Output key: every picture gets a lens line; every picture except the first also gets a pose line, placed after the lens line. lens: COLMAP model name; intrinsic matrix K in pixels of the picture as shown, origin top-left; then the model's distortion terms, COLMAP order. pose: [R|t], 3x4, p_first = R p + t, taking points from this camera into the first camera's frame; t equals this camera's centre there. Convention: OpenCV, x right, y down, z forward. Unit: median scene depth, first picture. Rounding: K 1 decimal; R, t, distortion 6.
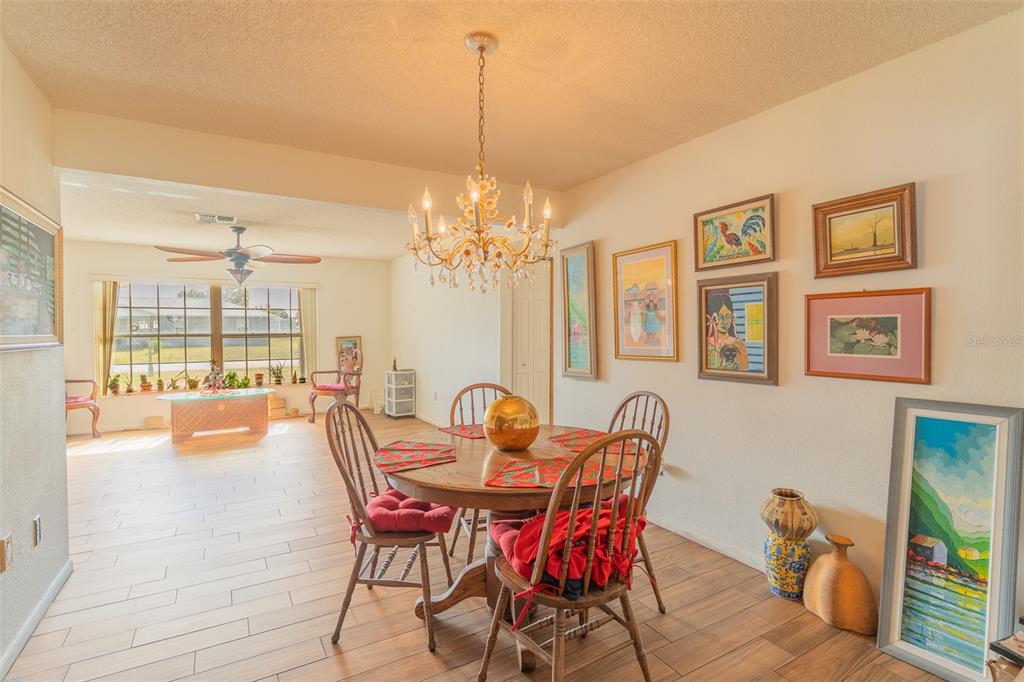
lens RADIAL K [[493.5, 0, 512.0], [0, 493.5, 341.0], [0, 0, 1]] dist [-0.001003, 0.000609]
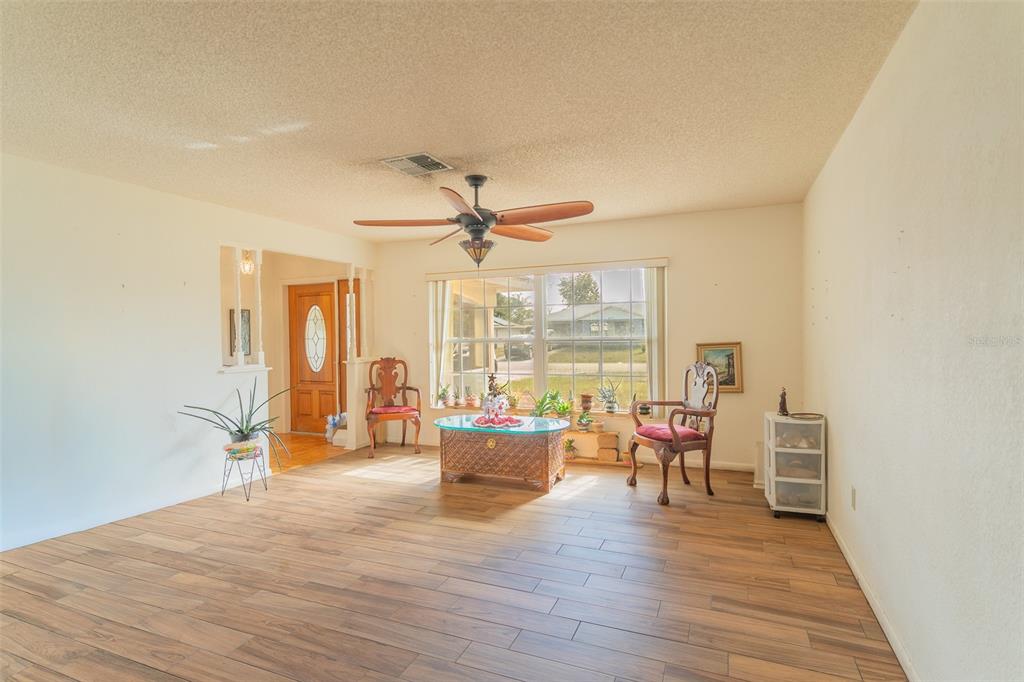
lens RADIAL K [[507.6, 0, 512.0], [0, 507.6, 341.0], [0, 0, 1]] dist [-0.000080, 0.000010]
pose [[0.593350, 0.006937, -0.804915, 0.012122], [-0.006170, 0.999973, 0.004070, -0.017913], [0.804921, 0.002551, 0.593377, 0.635110]]
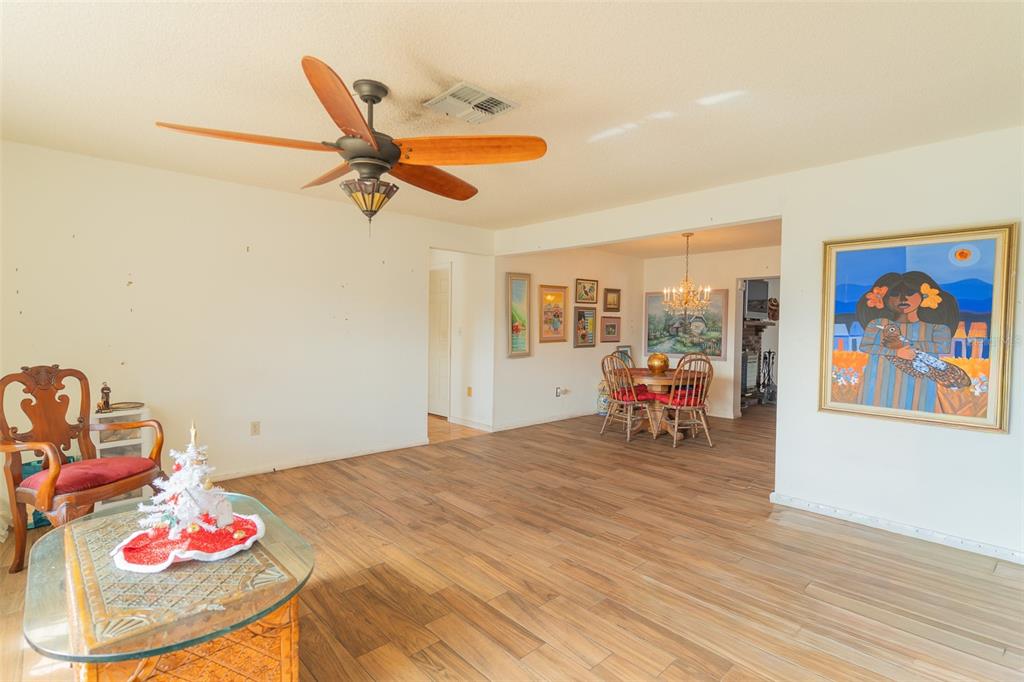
lens RADIAL K [[493.5, 0, 512.0], [0, 493.5, 341.0], [0, 0, 1]] dist [-0.001003, 0.000609]
pose [[-0.211408, -0.029035, 0.976967, -1.012011], [0.011845, 0.999409, 0.032265, -0.020015], [-0.977326, 0.018393, -0.210939, 0.967984]]
